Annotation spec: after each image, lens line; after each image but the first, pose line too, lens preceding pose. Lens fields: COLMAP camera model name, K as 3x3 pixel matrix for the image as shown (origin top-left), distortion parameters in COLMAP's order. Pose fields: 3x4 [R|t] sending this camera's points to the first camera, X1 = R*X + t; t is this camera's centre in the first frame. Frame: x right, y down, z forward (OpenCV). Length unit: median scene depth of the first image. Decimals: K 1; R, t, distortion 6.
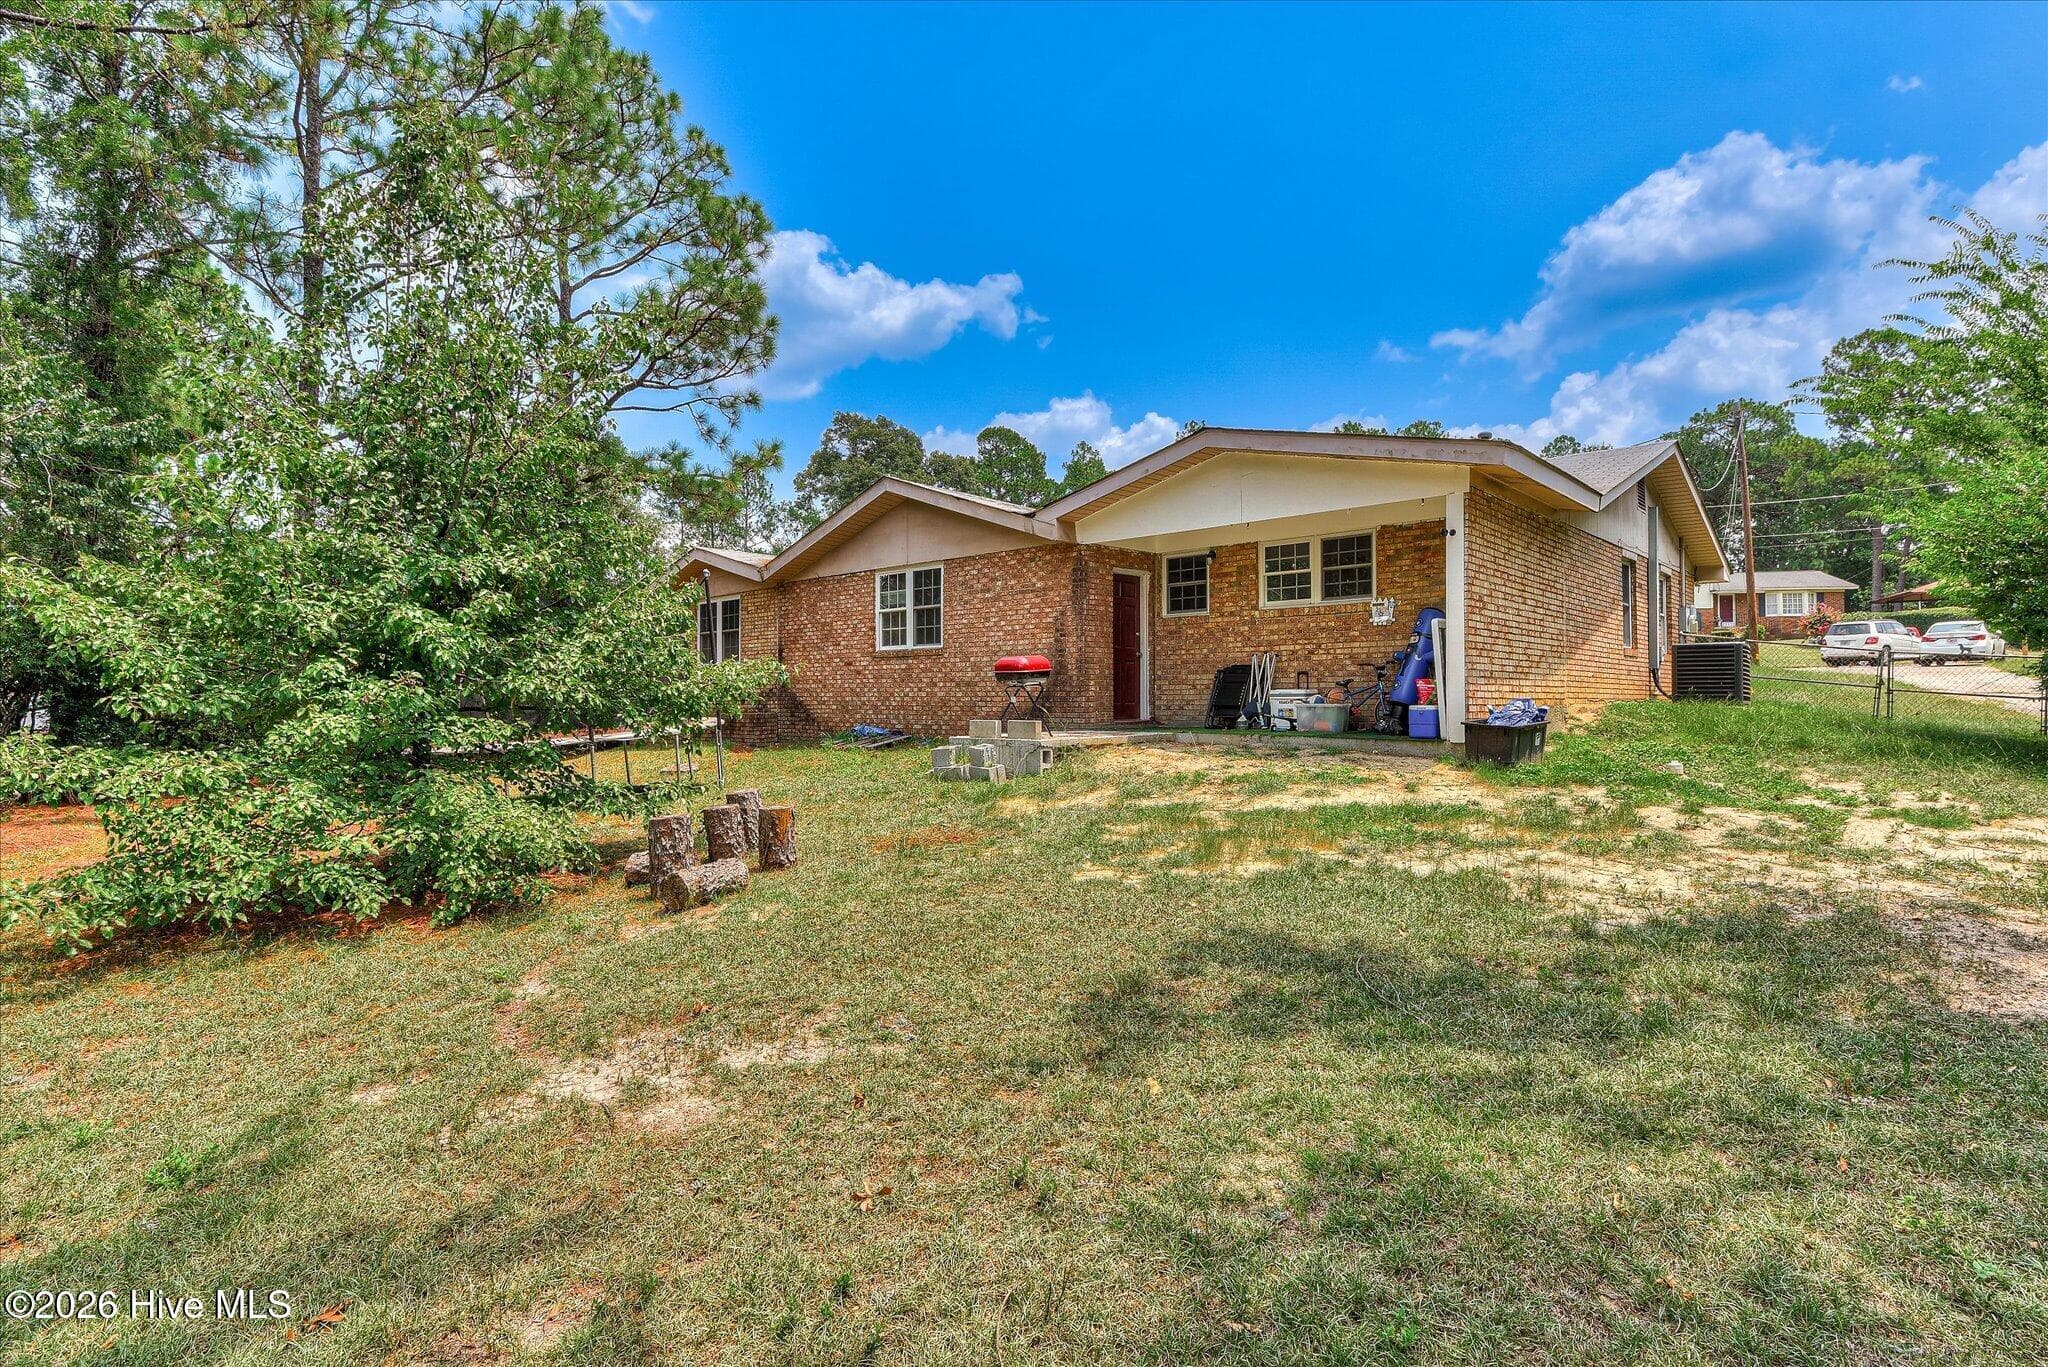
lens RADIAL K [[1065.2, 0, 1032.3], [0, 1065.2, 685.6], [0, 0, 1]] dist [-0.000138, -0.009784]
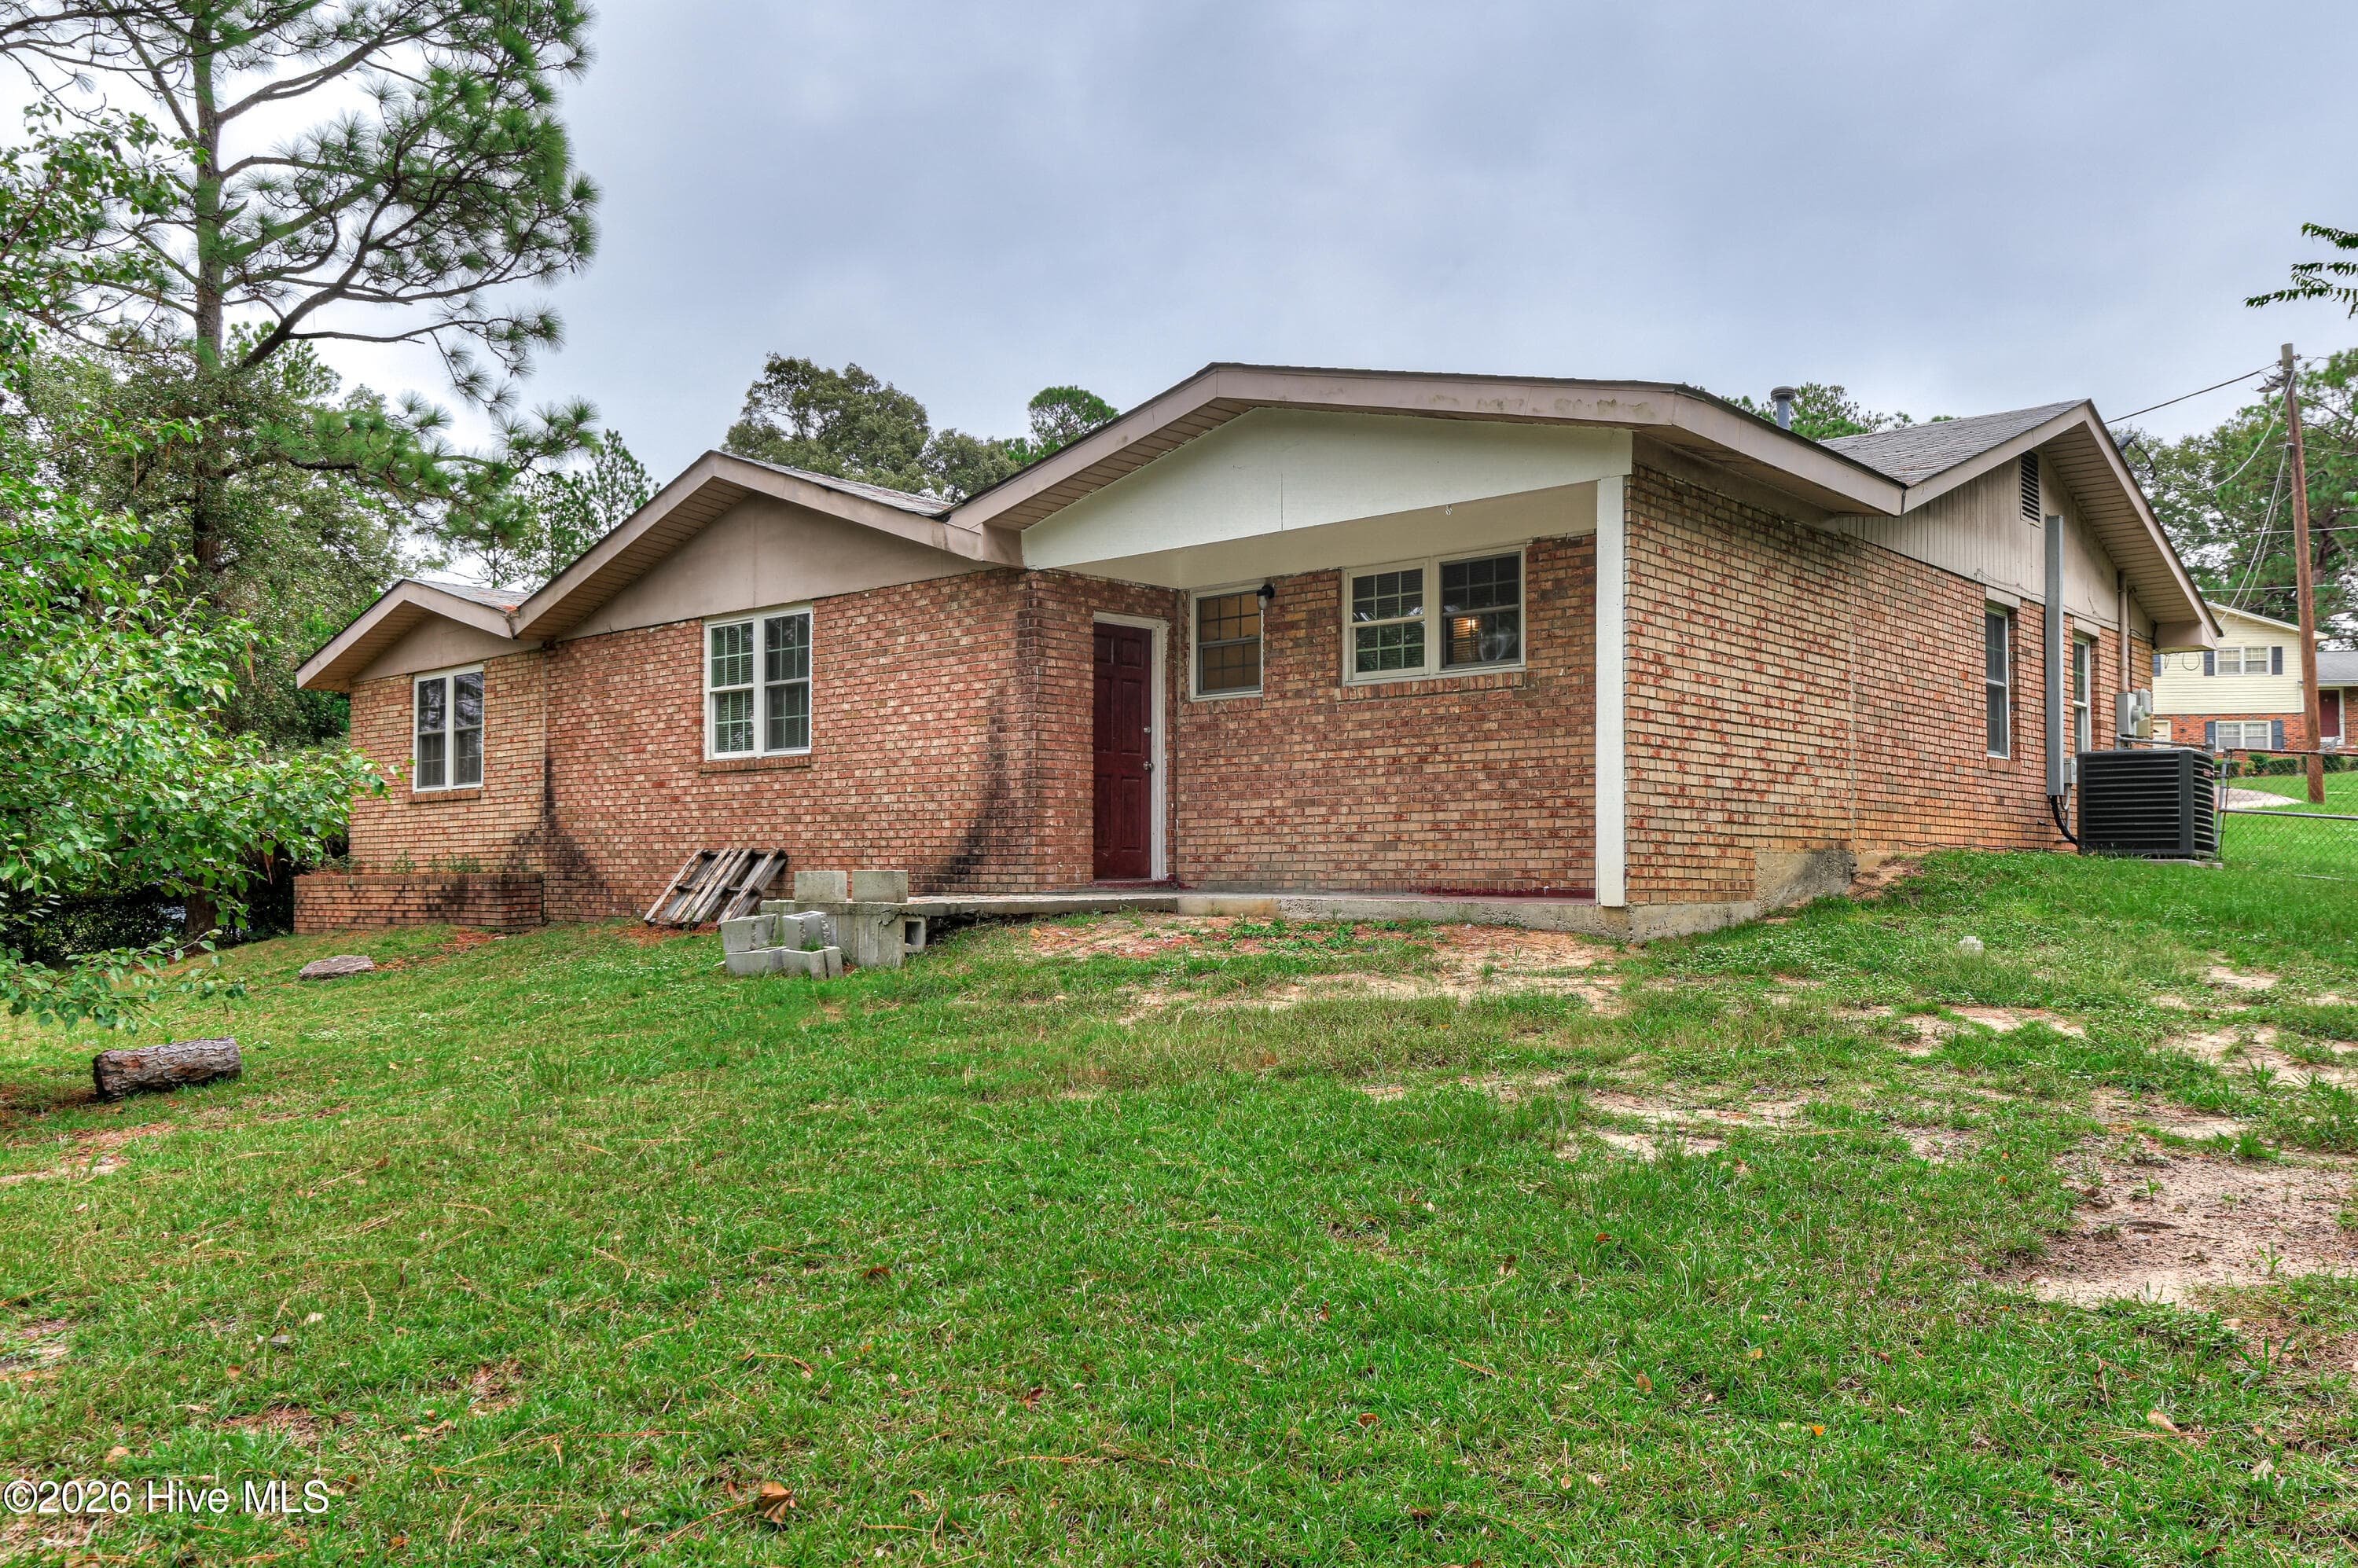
lens RADIAL K [[1910.7, 0, 1215.8], [0, 1910.7, 815.0], [0, 0, 1]] dist [0.014973, 0.027367]
pose [[0.999690, 0.004496, 0.024471, 0.110926], [-0.003959, 0.999752, -0.021929, 0.019351], [-0.024564, 0.021825, 0.999460, -0.023117]]
